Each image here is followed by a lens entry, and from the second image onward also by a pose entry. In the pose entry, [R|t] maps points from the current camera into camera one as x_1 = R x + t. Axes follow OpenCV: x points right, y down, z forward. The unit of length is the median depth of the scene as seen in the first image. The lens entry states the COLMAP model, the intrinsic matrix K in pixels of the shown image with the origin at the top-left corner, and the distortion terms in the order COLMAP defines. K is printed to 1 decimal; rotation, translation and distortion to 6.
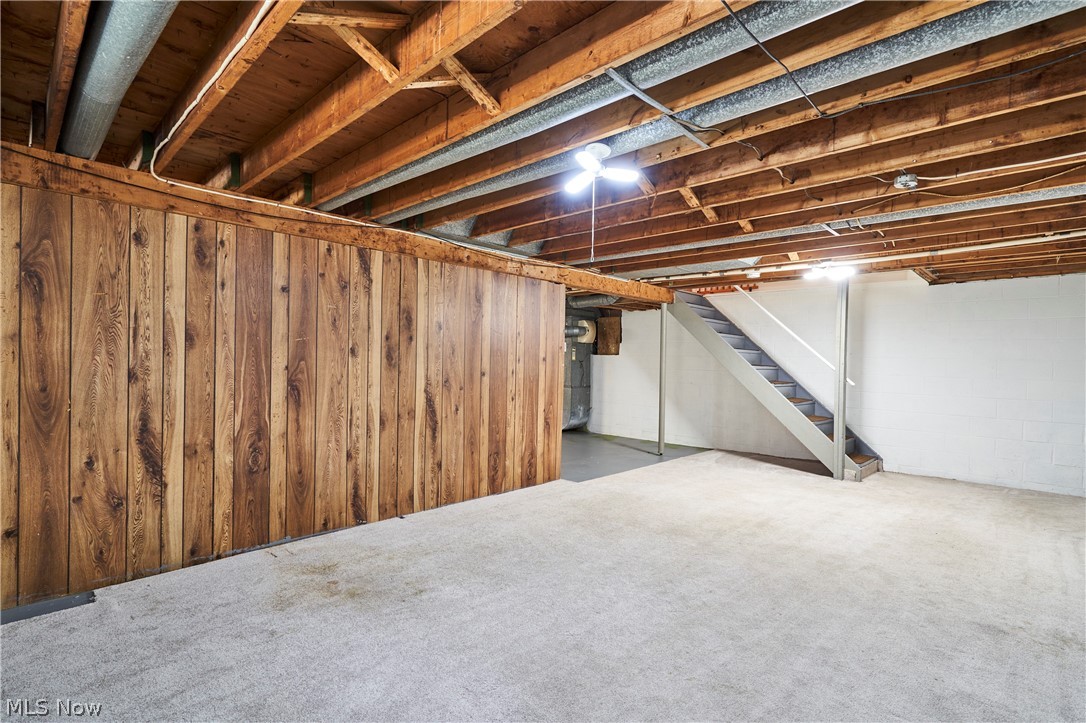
lens RADIAL K [[505.7, 0, 543.9], [0, 505.7, 362.8], [0, 0, 1]] dist [-0.001639, 0.001097]
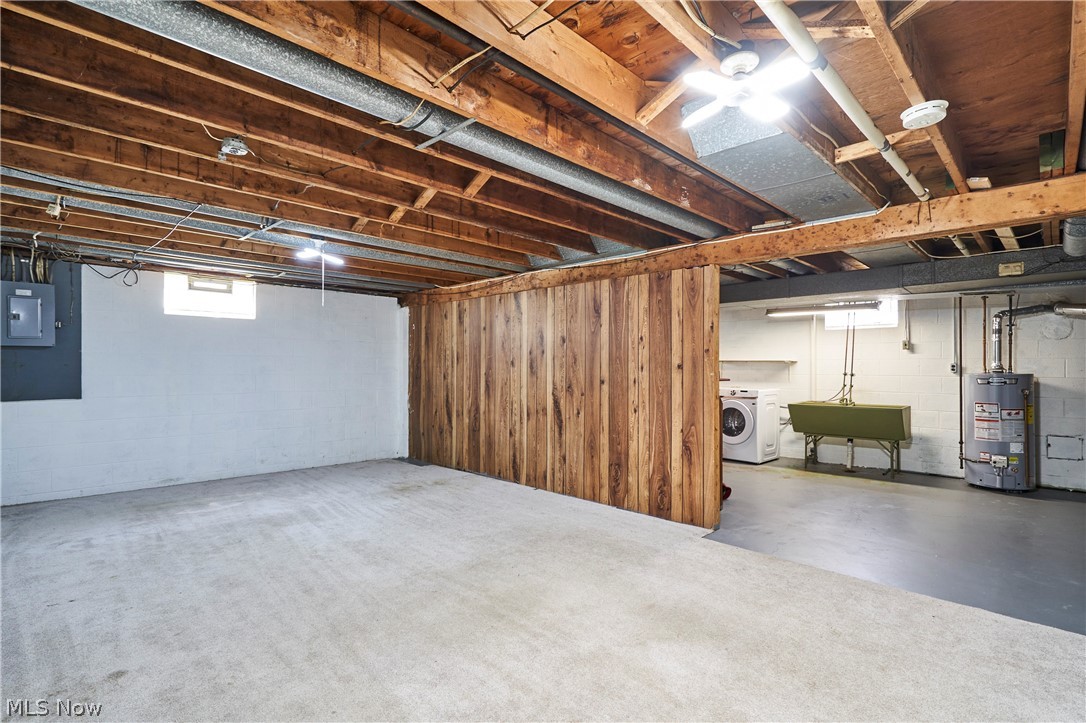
lens RADIAL K [[505.7, 0, 543.8], [0, 505.7, 362.7], [0, 0, 1]] dist [-0.001639, 0.001097]
pose [[0.011580, -0.027201, -0.999563, 0.975858], [-0.011026, 0.999566, -0.027328, 0.013576], [0.999872, 0.011337, 0.011275, 0.945901]]
